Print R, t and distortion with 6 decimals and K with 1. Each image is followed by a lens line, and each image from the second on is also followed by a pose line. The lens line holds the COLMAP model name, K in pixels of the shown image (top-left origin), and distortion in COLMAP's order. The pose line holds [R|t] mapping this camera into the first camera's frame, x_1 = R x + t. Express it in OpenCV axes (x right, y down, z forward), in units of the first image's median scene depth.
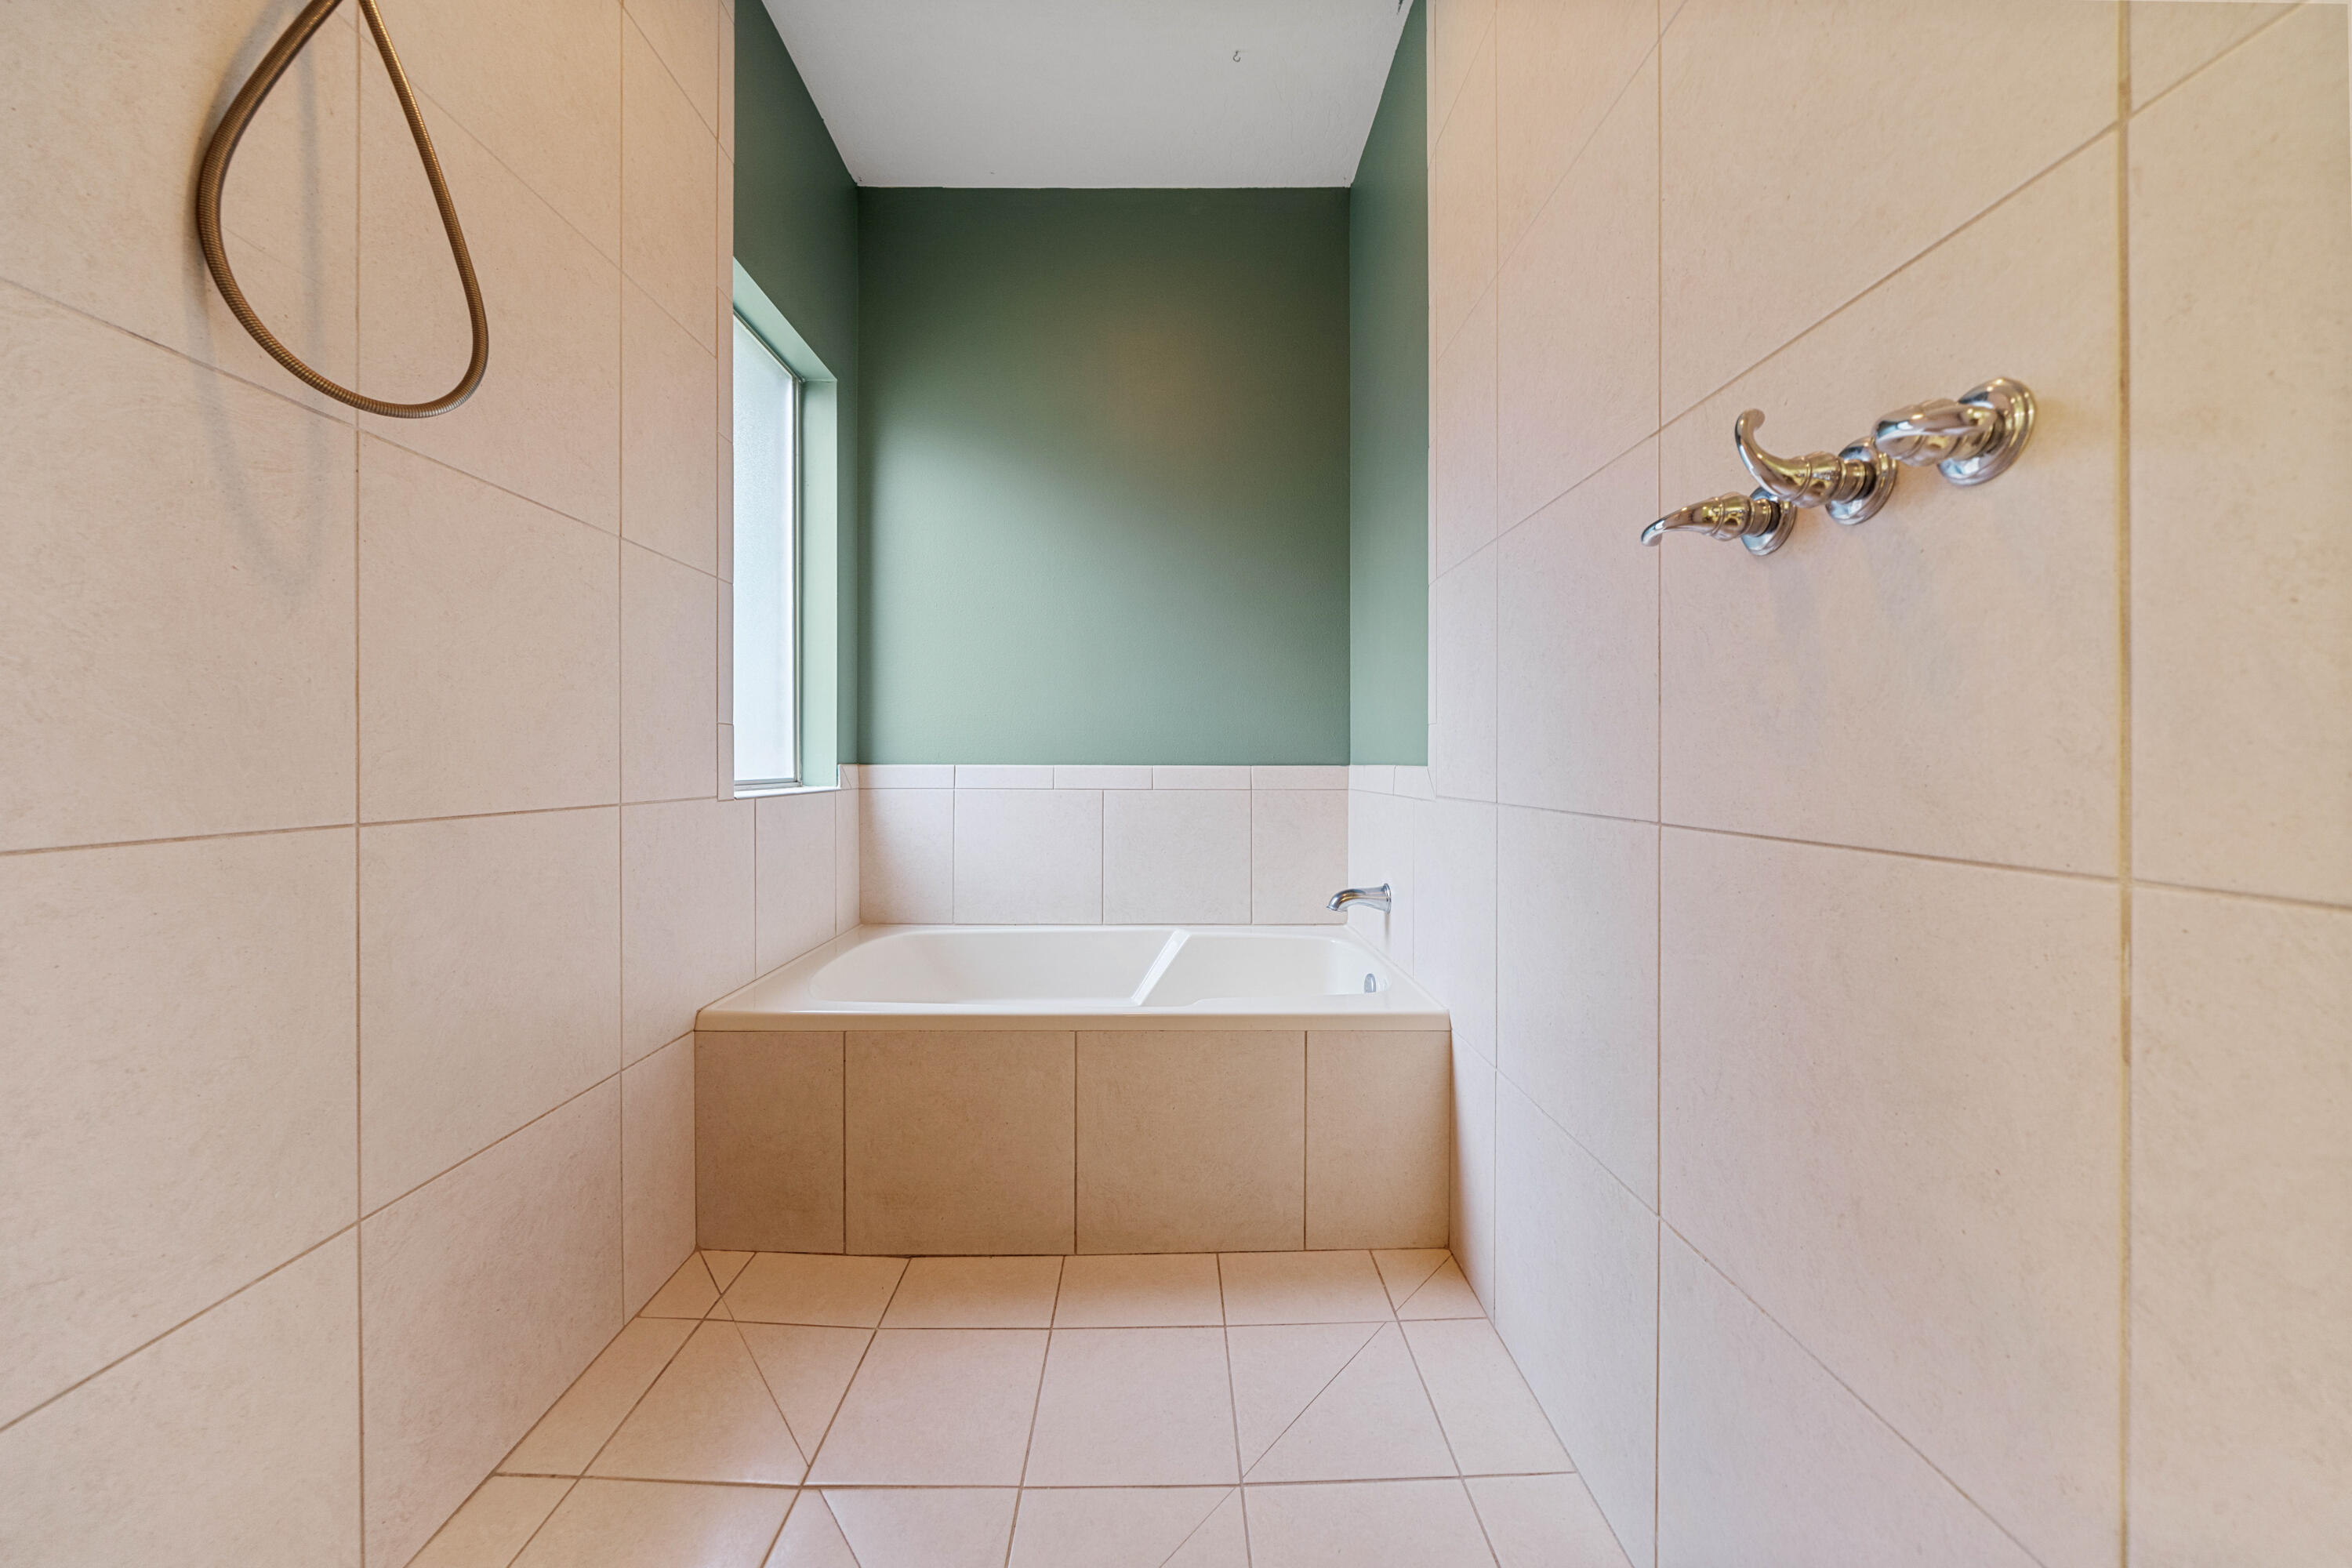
lens RADIAL K [[836.8, 0, 1179.3], [0, 836.8, 771.5], [0, 0, 1]] dist [-0.002260, 0.000736]
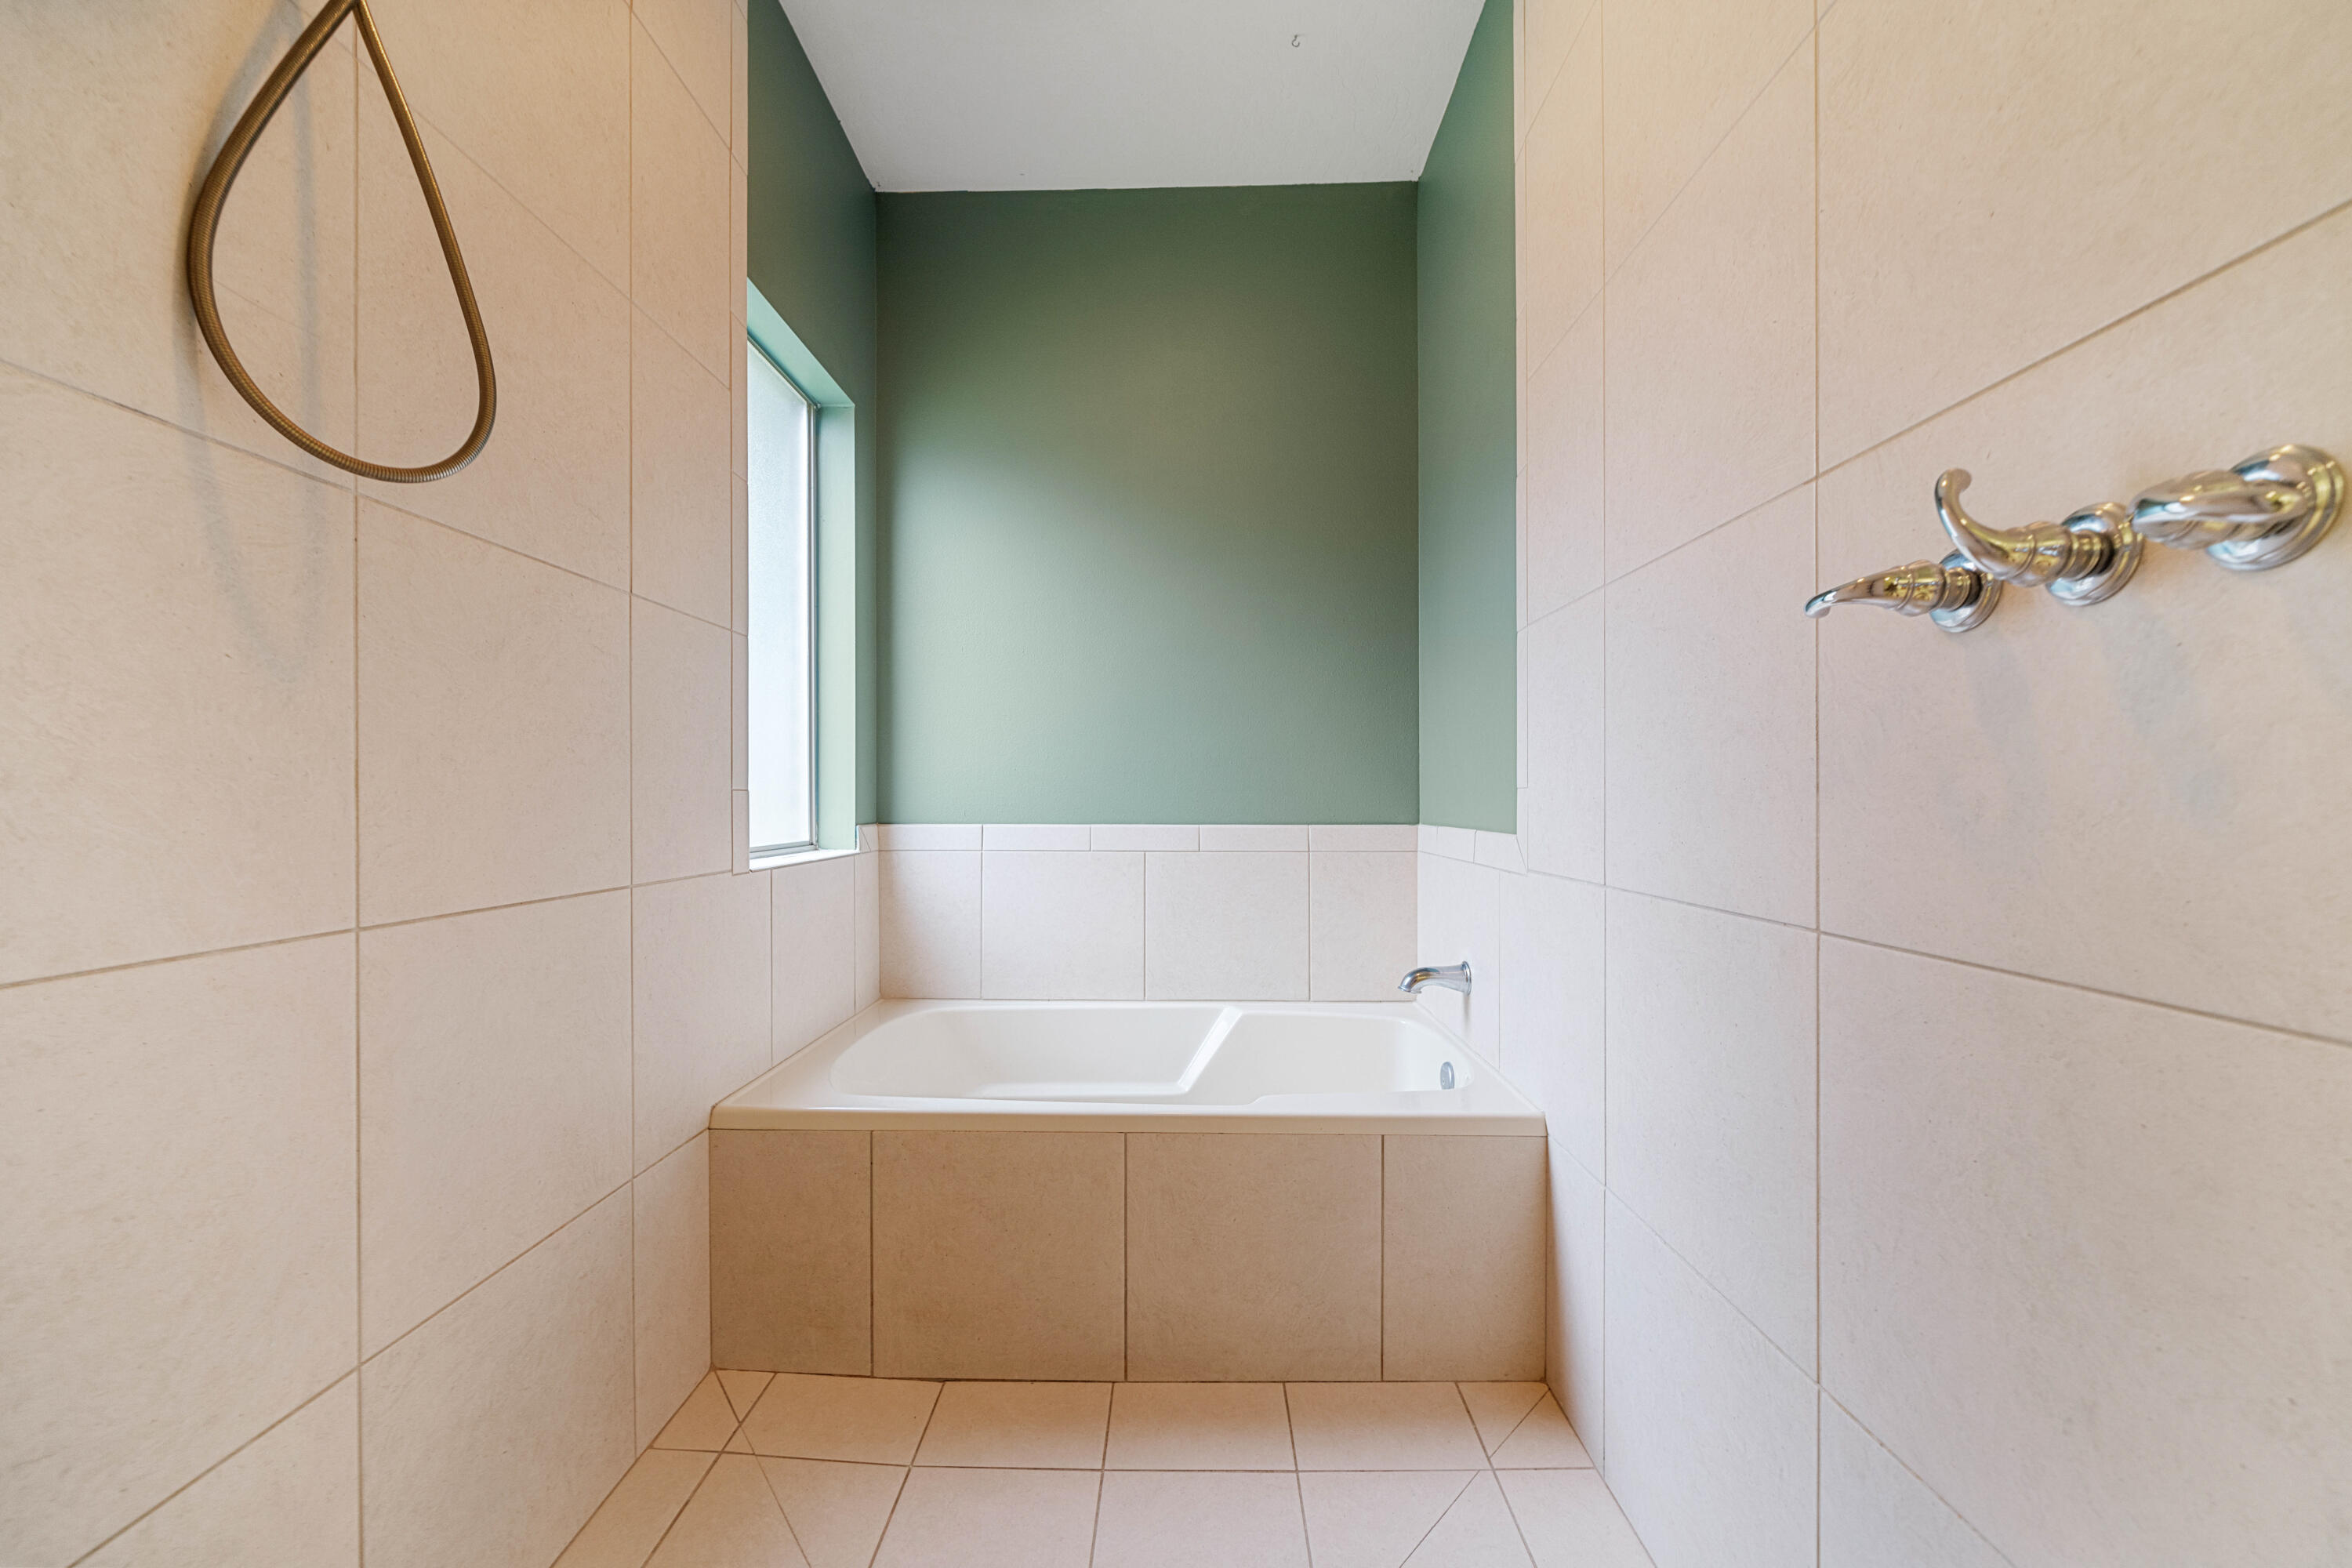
lens RADIAL K [[903.1, 0, 1170.4], [0, 903.1, 795.4], [0, 0, 1]] dist [-0.000581, 0.000589]
pose [[0.999527, -0.001538, -0.030713, -0.067204], [0.001538, 0.999999, -0.000033, -0.078931], [0.030713, -0.000014, 0.999528, 0.043736]]
